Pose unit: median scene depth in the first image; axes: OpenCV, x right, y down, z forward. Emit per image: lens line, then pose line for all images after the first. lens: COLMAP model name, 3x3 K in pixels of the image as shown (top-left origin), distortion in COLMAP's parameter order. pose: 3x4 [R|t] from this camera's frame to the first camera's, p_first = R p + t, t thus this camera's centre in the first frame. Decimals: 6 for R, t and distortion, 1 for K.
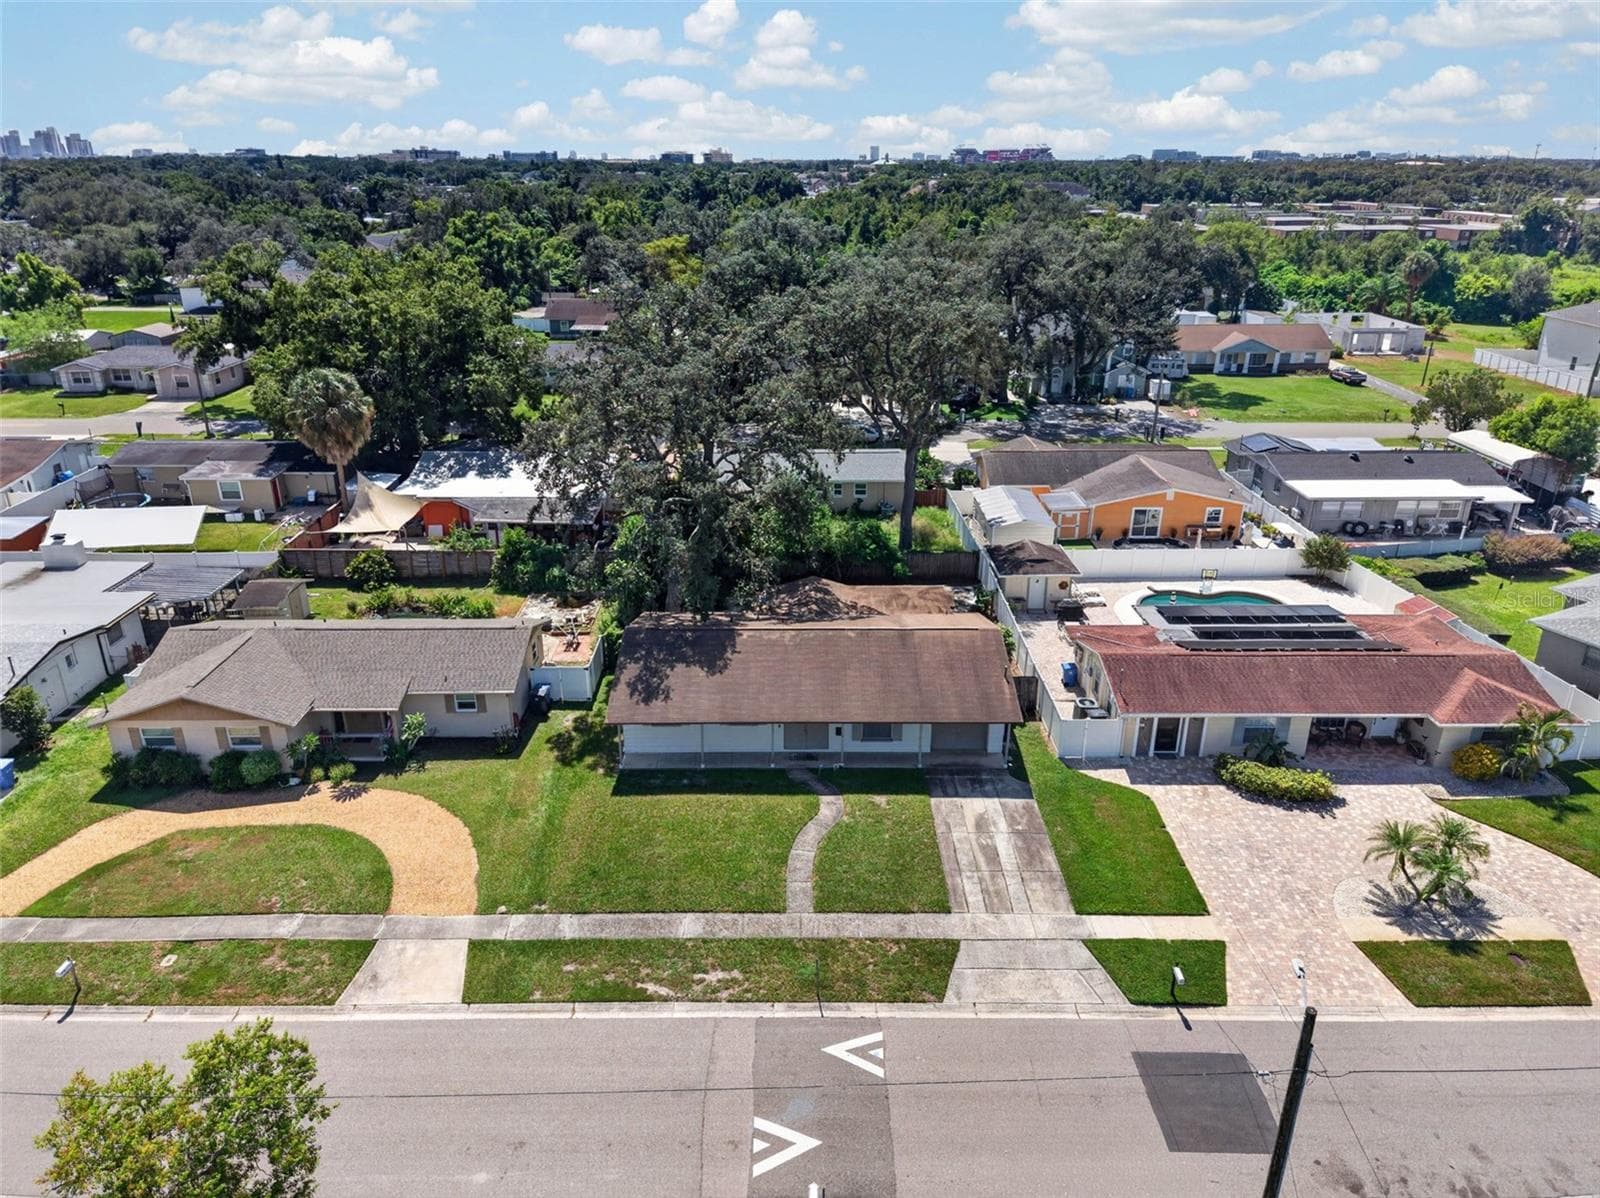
lens RADIAL K [[1071.5, 0, 799.0], [0, 1071.5, 596.6], [0, 0, 1]] dist [0.089959, -0.096413]
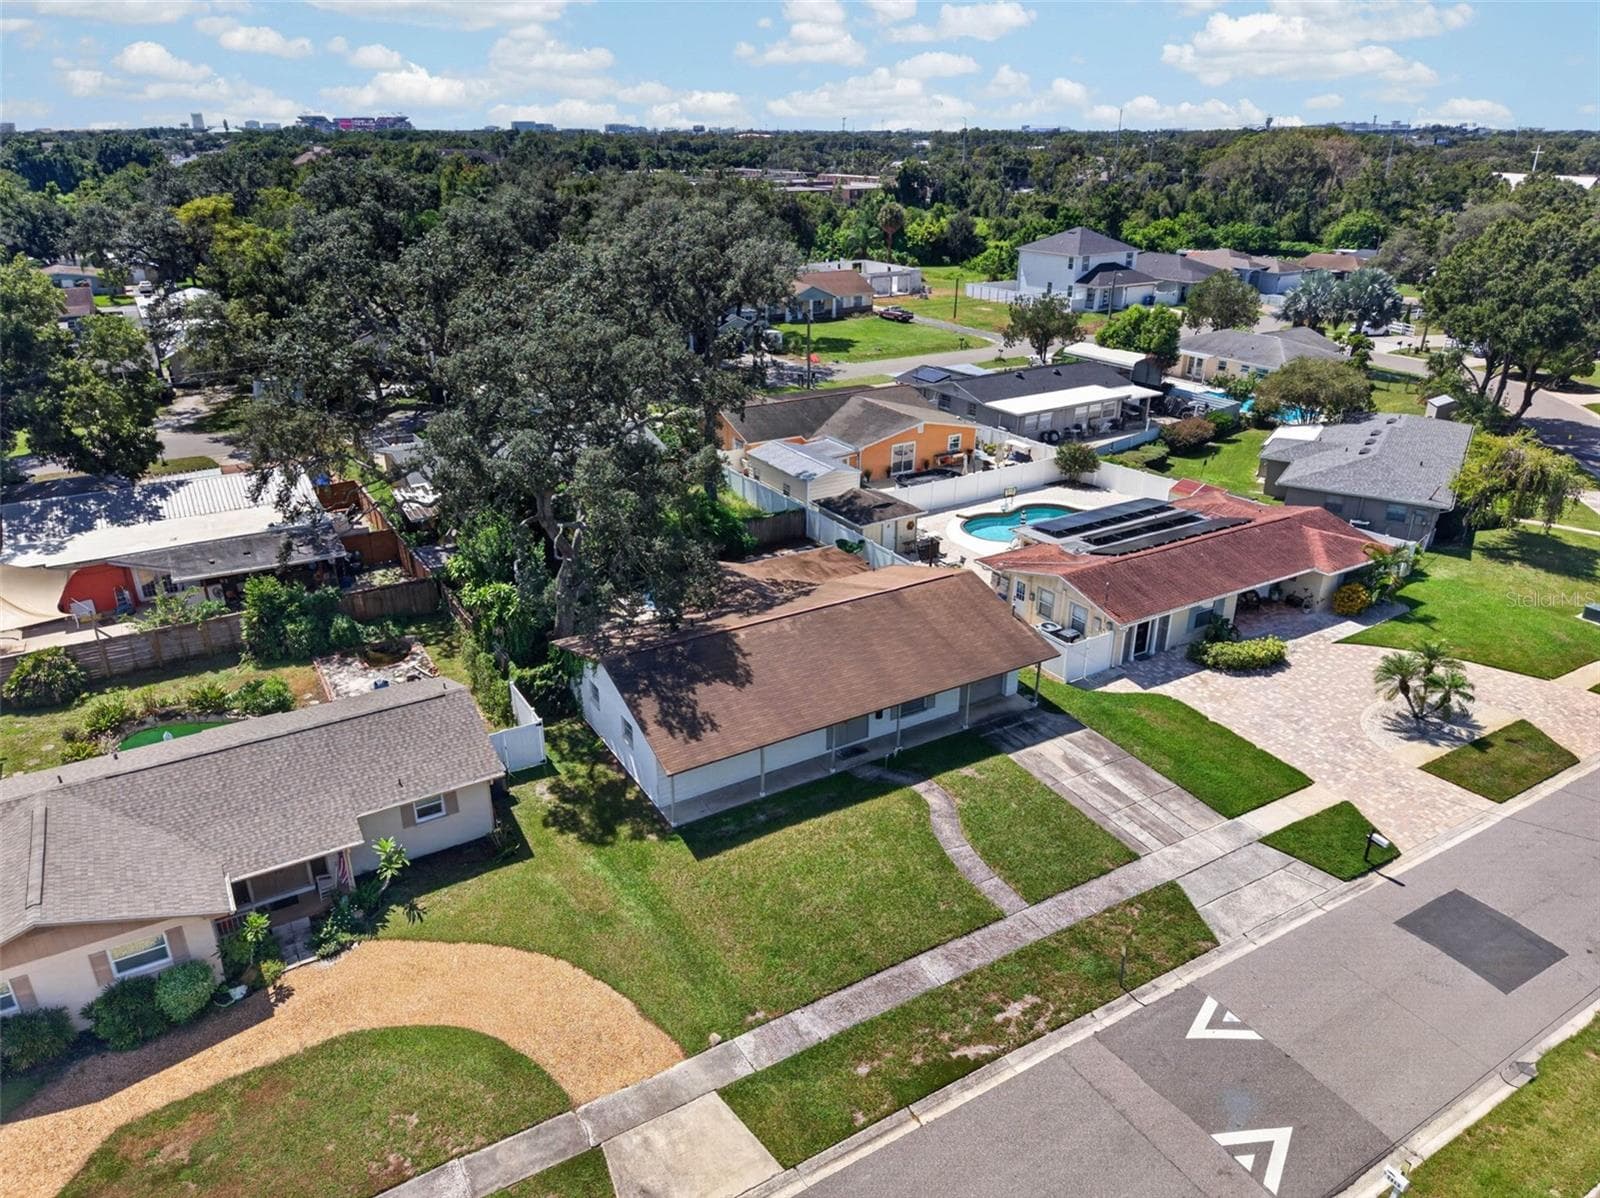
lens RADIAL K [[1071.5, 0, 798.7], [0, 1071.5, 601.5], [0, 0, 1]] dist [0.089959, -0.096413]
pose [[0.860794, -0.204235, 0.466179, -0.409873], [0.192118, 0.978580, 0.073977, -0.044755], [-0.471302, 0.025882, 0.881592, 0.233584]]
